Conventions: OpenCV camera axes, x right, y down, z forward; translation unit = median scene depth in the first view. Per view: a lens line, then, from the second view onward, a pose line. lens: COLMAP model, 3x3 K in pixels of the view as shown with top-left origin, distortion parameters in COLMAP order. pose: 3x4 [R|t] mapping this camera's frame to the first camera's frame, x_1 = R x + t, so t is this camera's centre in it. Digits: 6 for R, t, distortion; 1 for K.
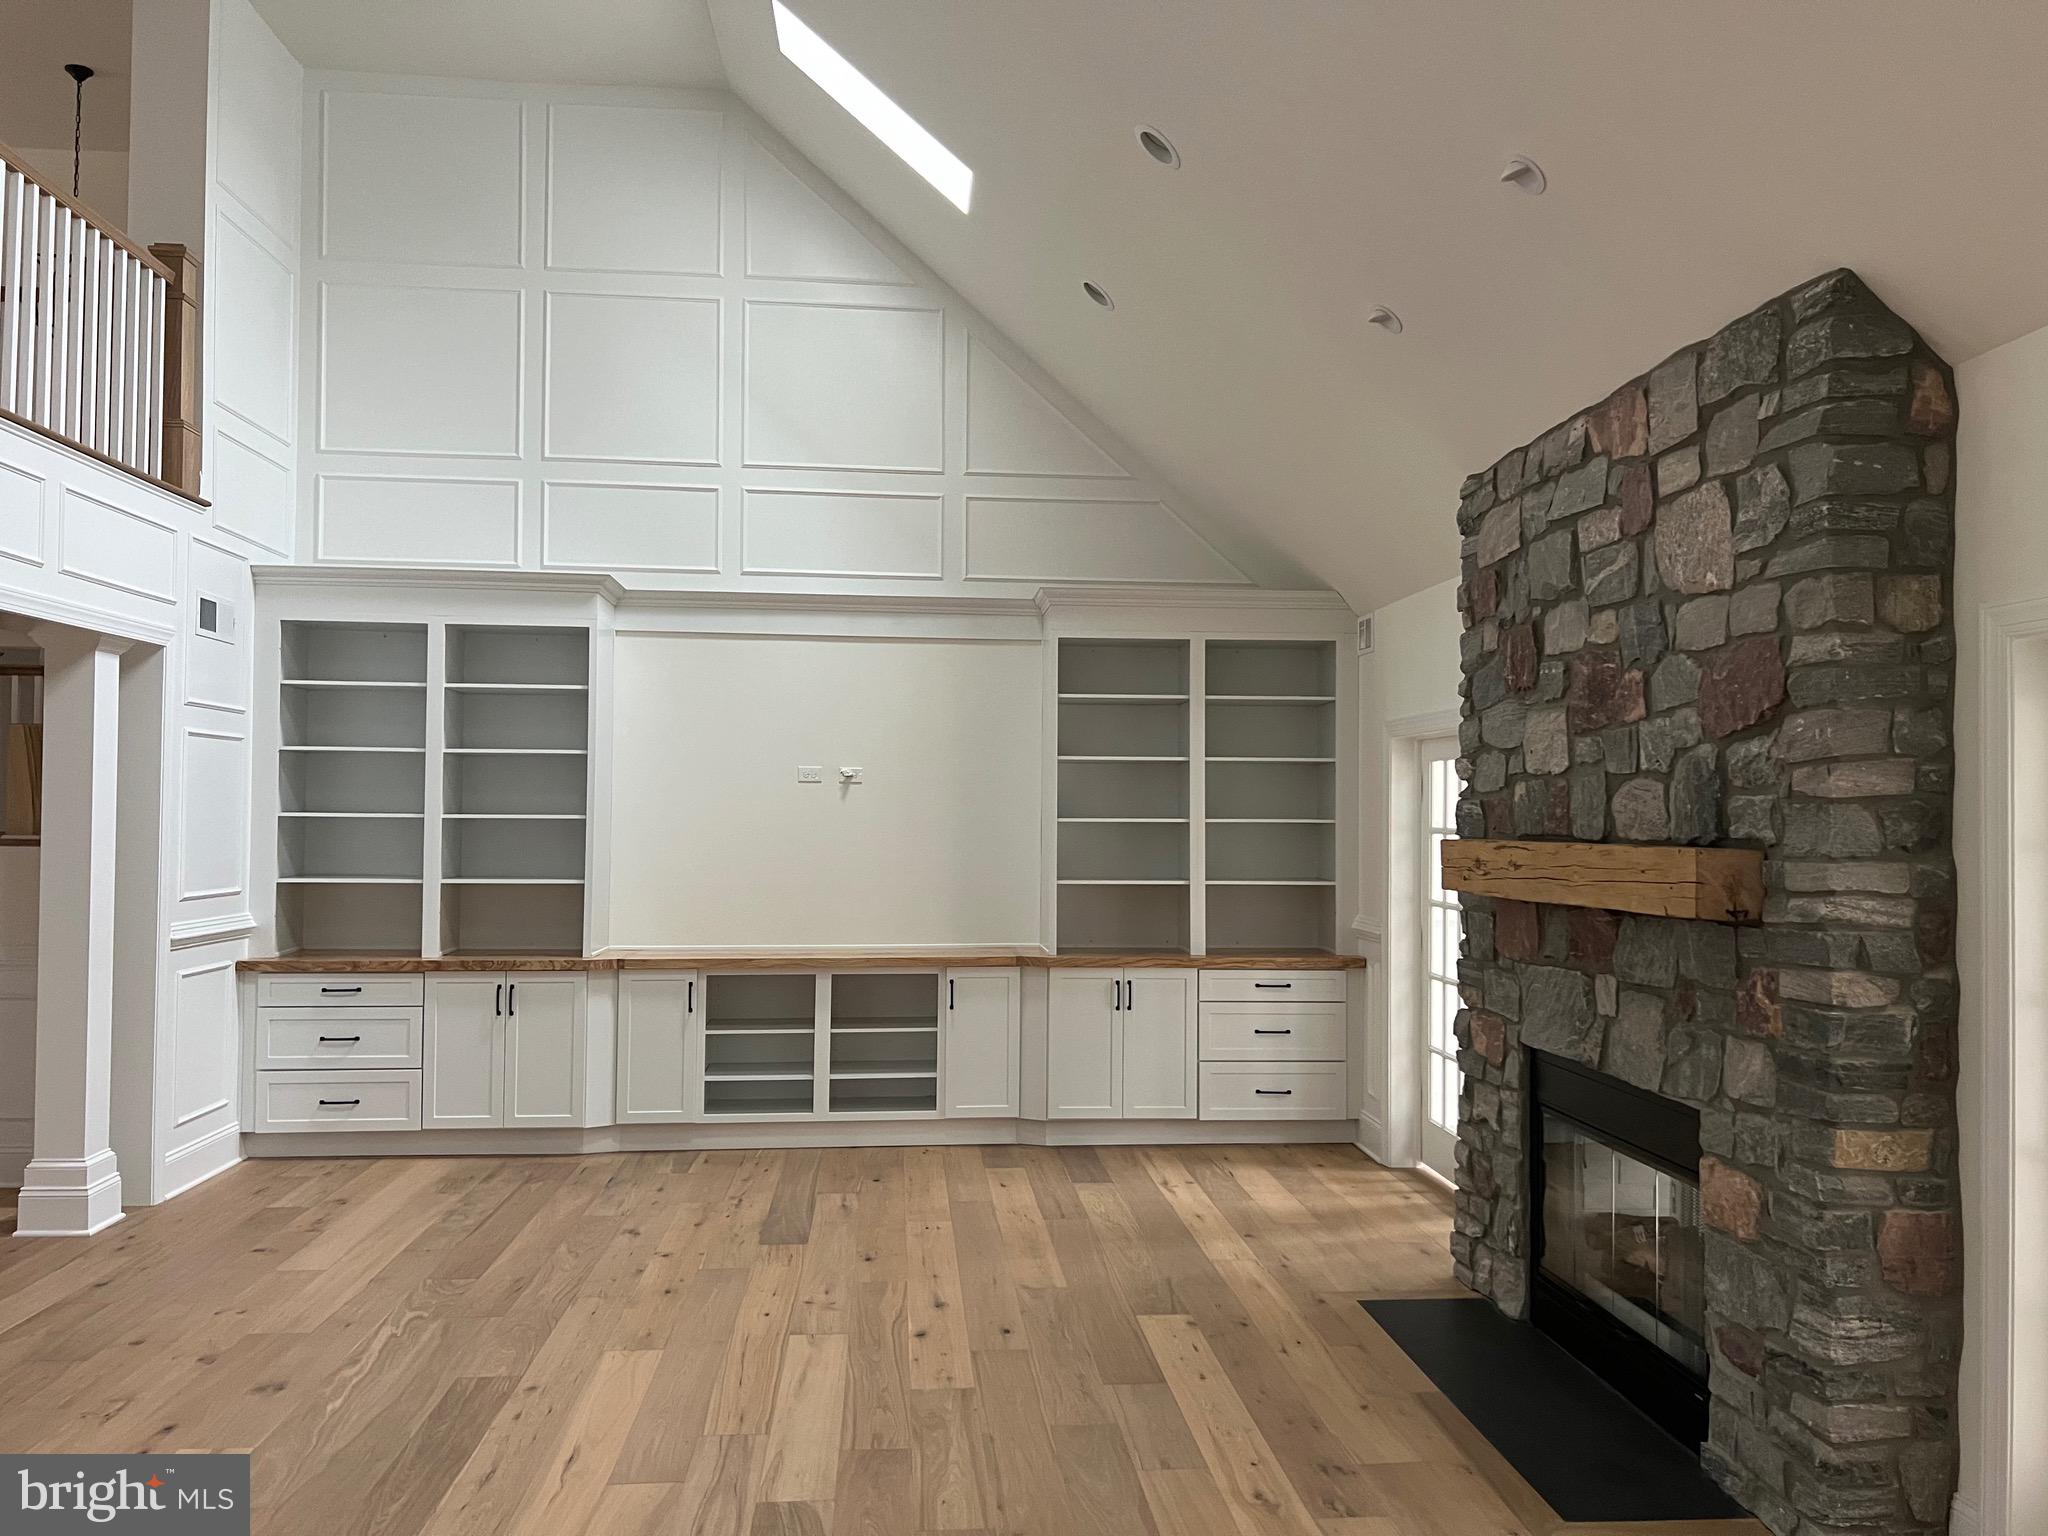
lens RADIAL K [[1551.9, 0, 1024.0], [0, 1551.9, 768.0], [0, 0, 1]] dist [0.124518, -0.160752]
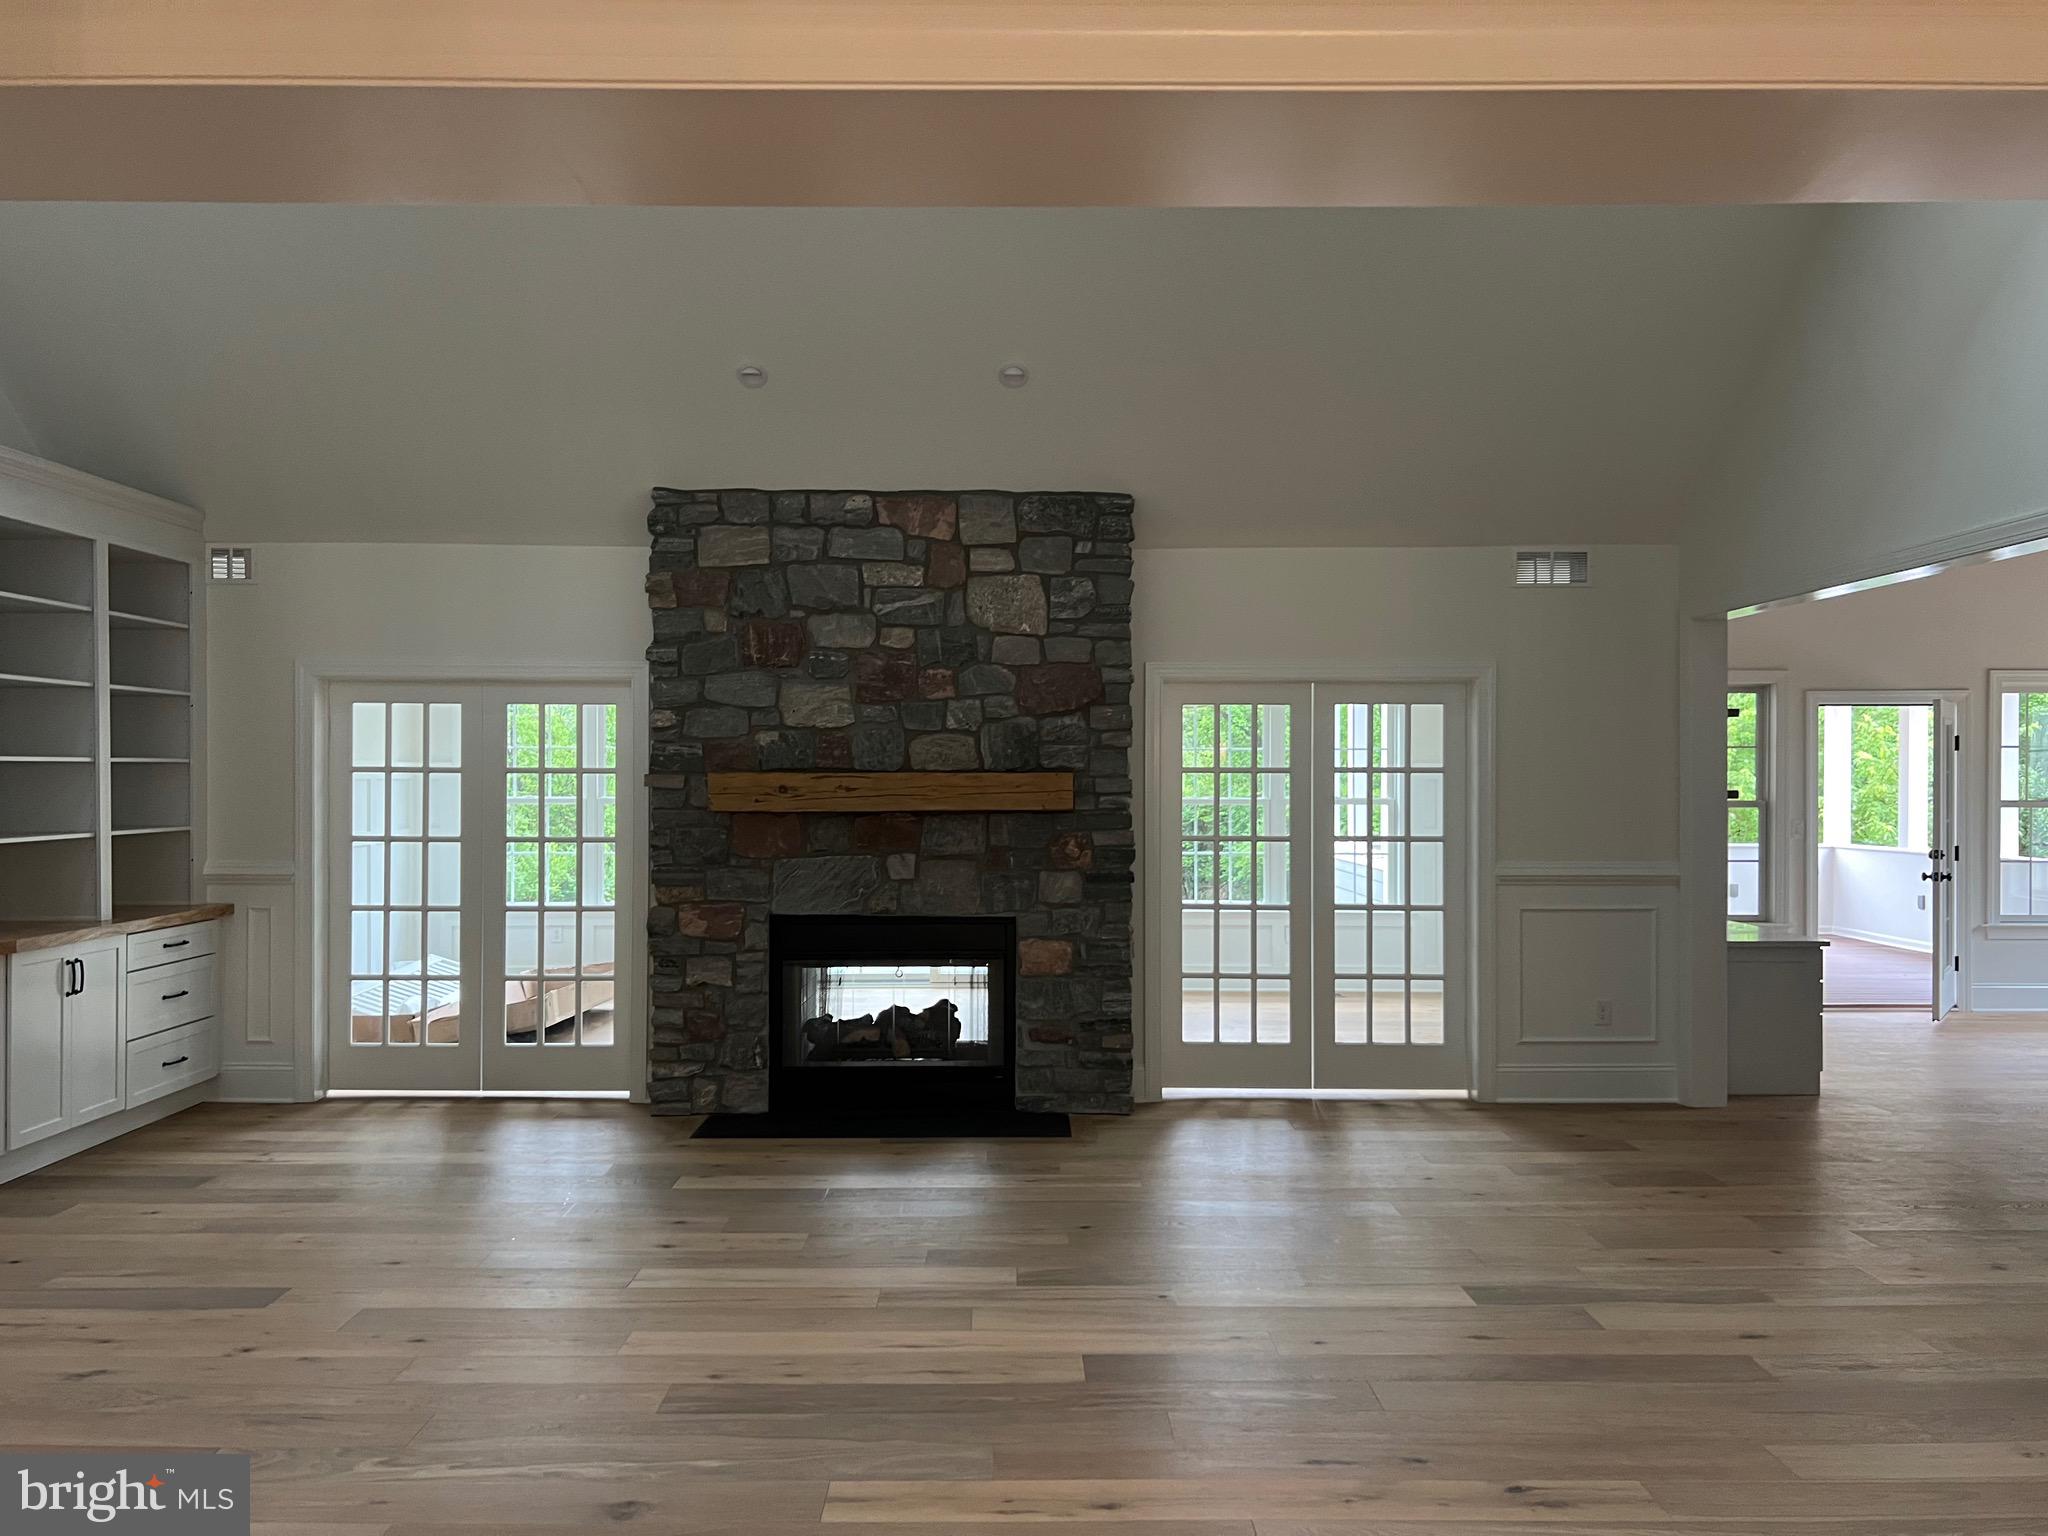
lens RADIAL K [[1551.9, 0, 1024.0], [0, 1551.9, 768.0], [0, 0, 1]] dist [0.124518, -0.160752]
pose [[0.071213, -0.006423, 0.997440, -1.343615], [-0.031911, 0.999453, 0.008715, 0.027888], [-0.996951, -0.032450, 0.070969, 0.852841]]
